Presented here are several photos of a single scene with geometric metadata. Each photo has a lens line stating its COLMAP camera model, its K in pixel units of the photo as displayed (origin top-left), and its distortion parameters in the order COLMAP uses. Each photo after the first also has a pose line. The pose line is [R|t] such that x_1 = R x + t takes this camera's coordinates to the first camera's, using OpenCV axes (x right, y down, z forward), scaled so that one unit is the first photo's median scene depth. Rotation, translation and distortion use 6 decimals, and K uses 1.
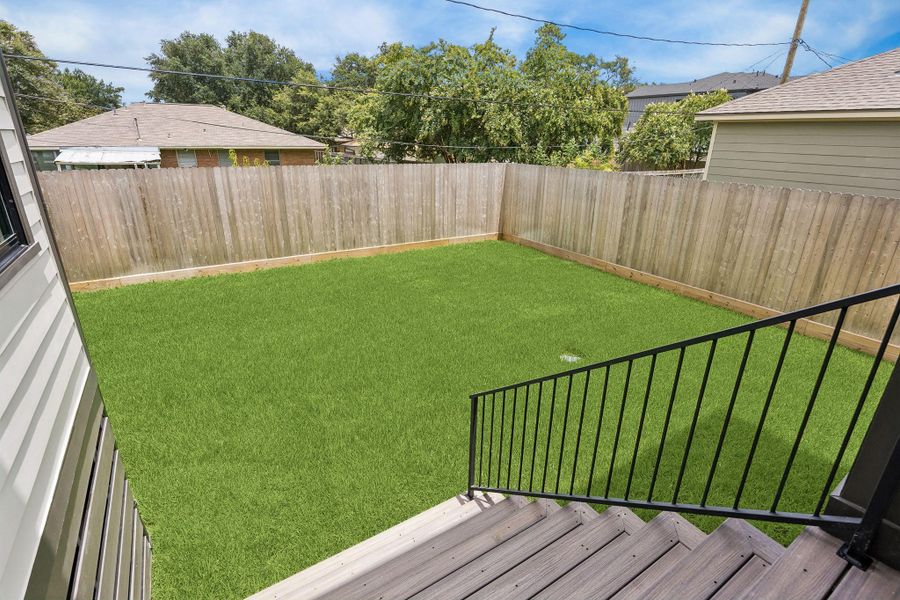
lens RADIAL K [[429.2, 0, 451.0], [0, 429.2, 298.0], [0, 0, 1]] dist [-0.008638, -0.000307]
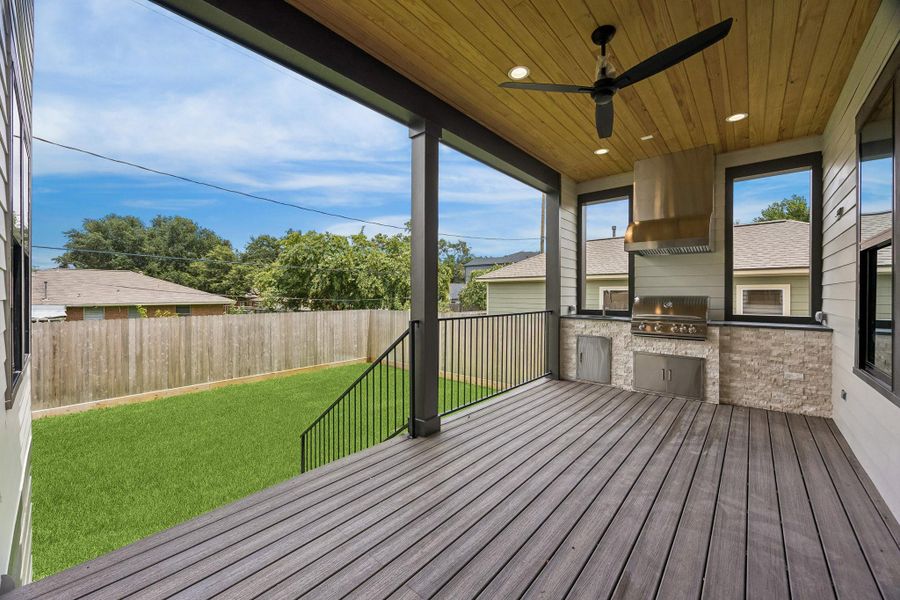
lens RADIAL K [[345.8, 0, 450.6], [0, 345.8, 294.4], [0, 0, 1]] dist [-0.000151, 0.000334]
pose [[0.960261, -0.019427, 0.278426, 0.054640], [0.113850, 0.938070, -0.327206, 0.048052], [-0.254826, 0.345902, 0.903004, -0.134293]]
